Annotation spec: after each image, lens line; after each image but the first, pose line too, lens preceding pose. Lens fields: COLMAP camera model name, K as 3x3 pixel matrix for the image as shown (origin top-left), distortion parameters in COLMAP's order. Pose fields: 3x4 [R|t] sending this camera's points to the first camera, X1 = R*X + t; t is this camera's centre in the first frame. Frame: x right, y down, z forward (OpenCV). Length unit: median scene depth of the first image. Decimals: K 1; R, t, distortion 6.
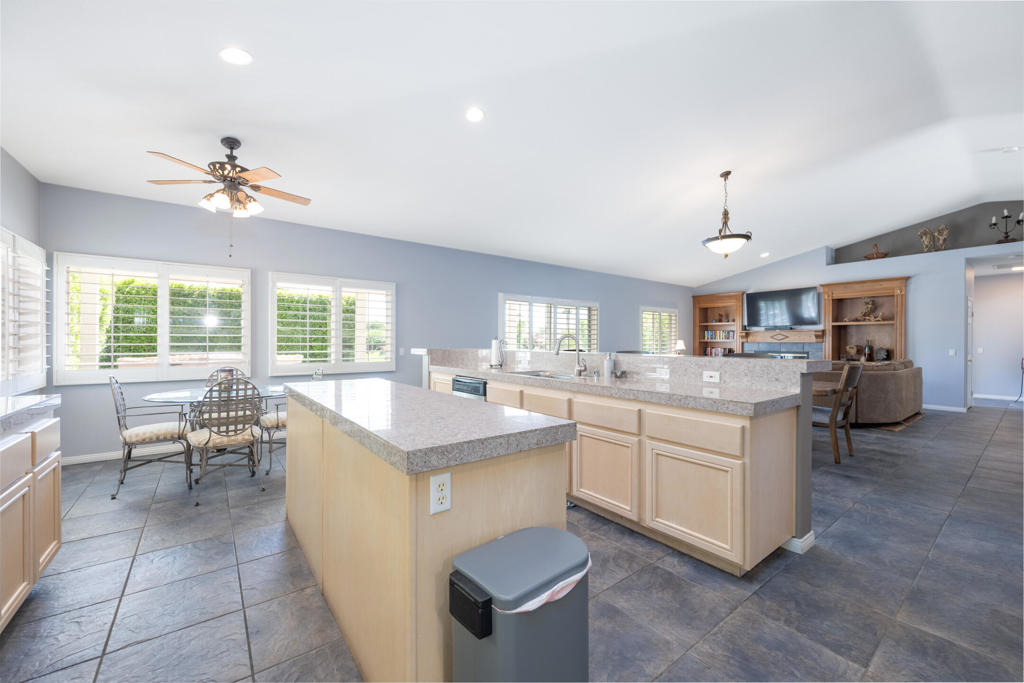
lens RADIAL K [[410.0, 0, 506.9], [0, 410.0, 342.8], [0, 0, 1]] dist [-0.006188, 0.000531]
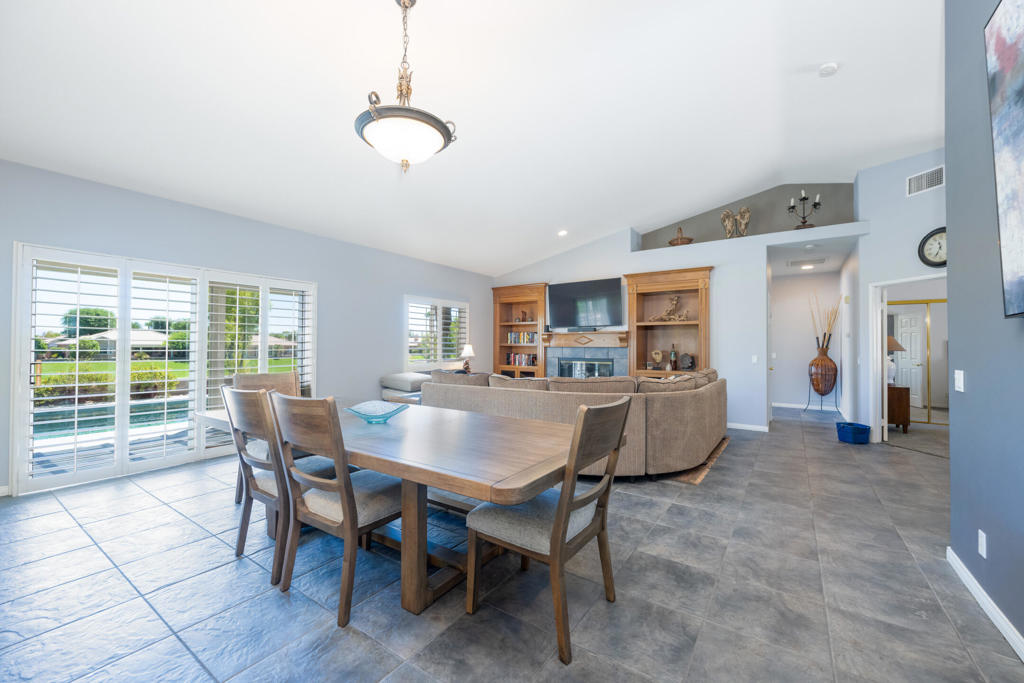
lens RADIAL K [[410.0, 0, 517.2], [0, 410.0, 342.1], [0, 0, 1]] dist [-0.006188, 0.000531]
pose [[0.945802, 0.004206, 0.324716, 0.310160], [-0.000602, 0.999937, -0.011198, -0.001815], [-0.324742, 0.010395, 0.945745, 0.312215]]
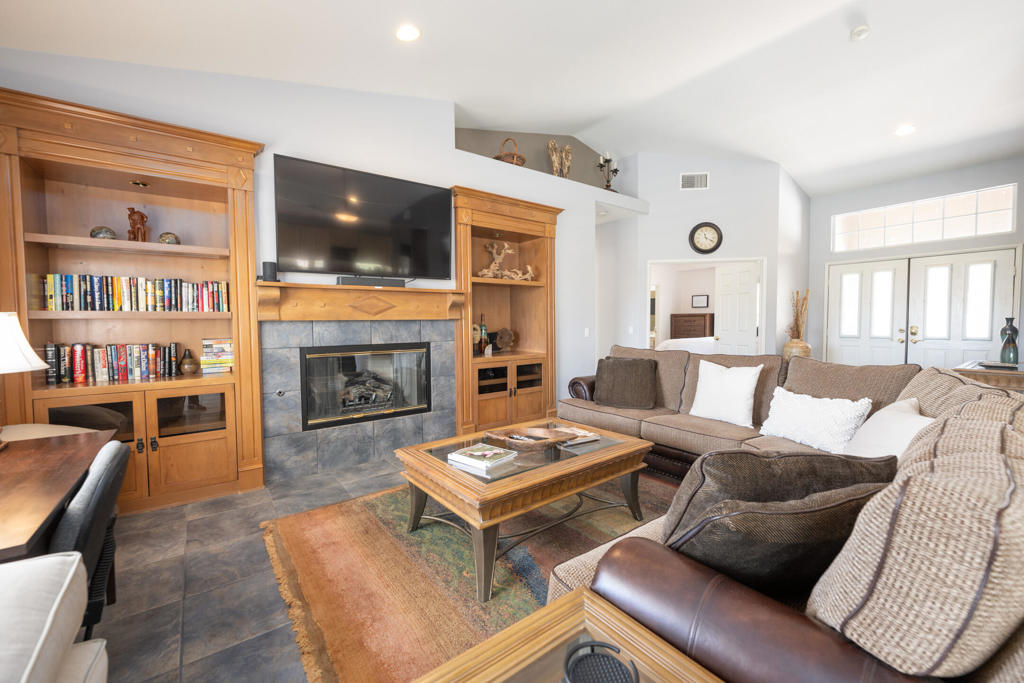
lens RADIAL K [[410.0, 0, 510.9], [0, 410.0, 336.8], [0, 0, 1]] dist [-0.006188, 0.000531]
pose [[-0.006269, -0.044518, 0.998989, 0.325765], [0.008048, 0.998974, 0.044568, -0.001768], [-0.999948, 0.008319, -0.005904, 0.950559]]
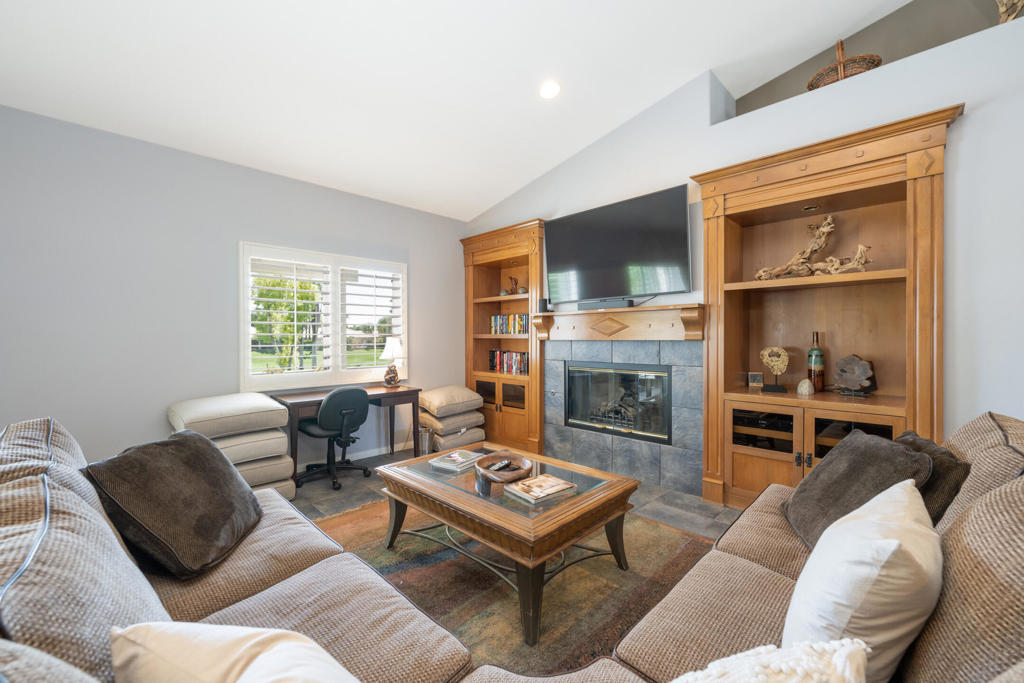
lens RADIAL K [[410.0, 0, 522.8], [0, 410.0, 340.4], [0, 0, 1]] dist [-0.006188, 0.000531]
pose [[0.986836, -0.008309, 0.161509, 0.565140], [0.007137, 0.999944, 0.007835, -0.005060], [-0.161565, -0.006579, 0.986840, 0.678444]]
